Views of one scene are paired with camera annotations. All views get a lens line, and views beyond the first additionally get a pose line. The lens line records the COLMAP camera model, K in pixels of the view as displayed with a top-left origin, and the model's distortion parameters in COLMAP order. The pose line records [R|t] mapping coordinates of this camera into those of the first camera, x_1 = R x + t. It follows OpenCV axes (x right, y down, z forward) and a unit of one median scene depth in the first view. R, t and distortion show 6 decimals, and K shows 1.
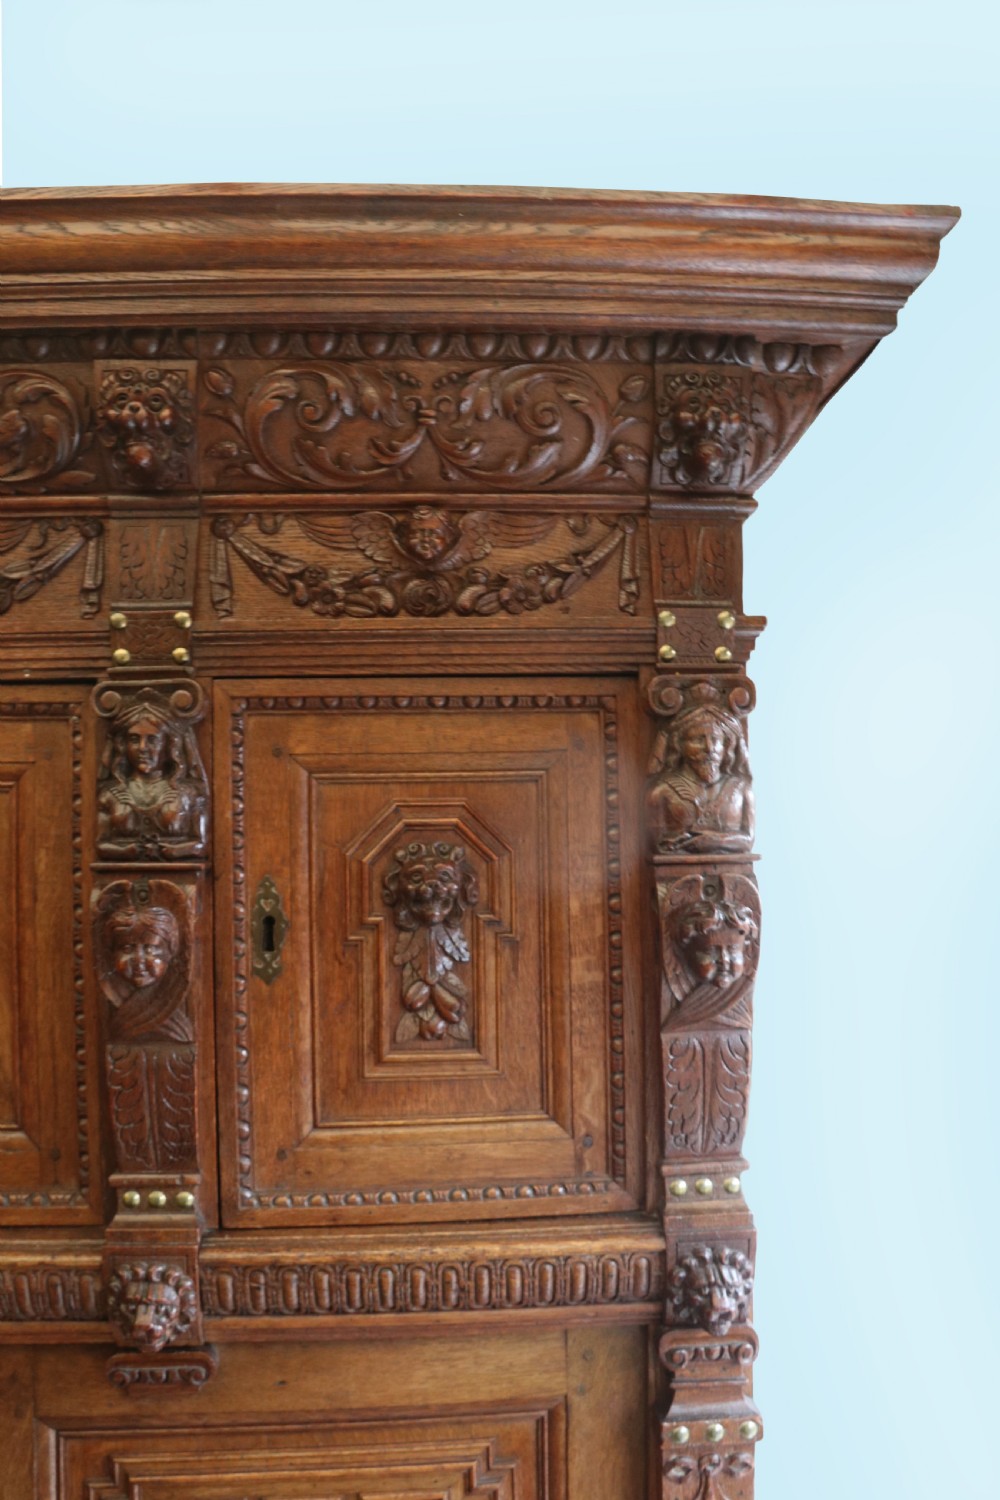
lens RADIAL K [[1168.4, 0, 500.0], [0, 1168.4, 750.0], [0, 0, 1]] dist [-0.196070, 0.129391]
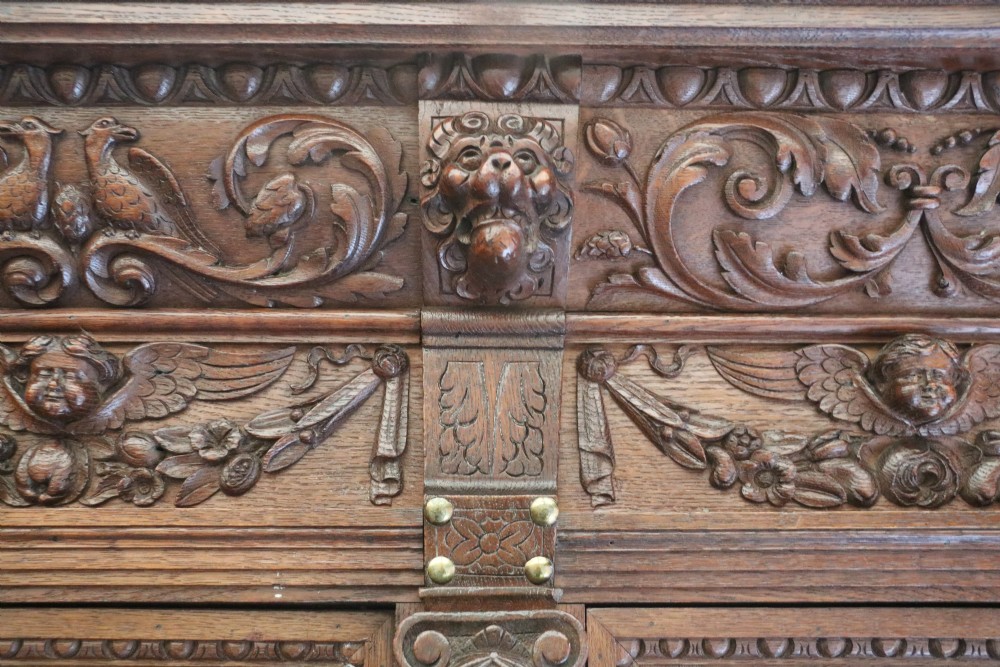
lens RADIAL K [[1053.4, 0, 500.0], [0, 1053.4, 333.5], [0, 0, 1]] dist [-0.088976, 0.178762]
pose [[0.997780, -0.003597, -0.066502, -0.263360], [-0.013545, 0.966710, -0.255514, -0.060936], [0.065207, 0.255848, 0.964515, 0.432579]]
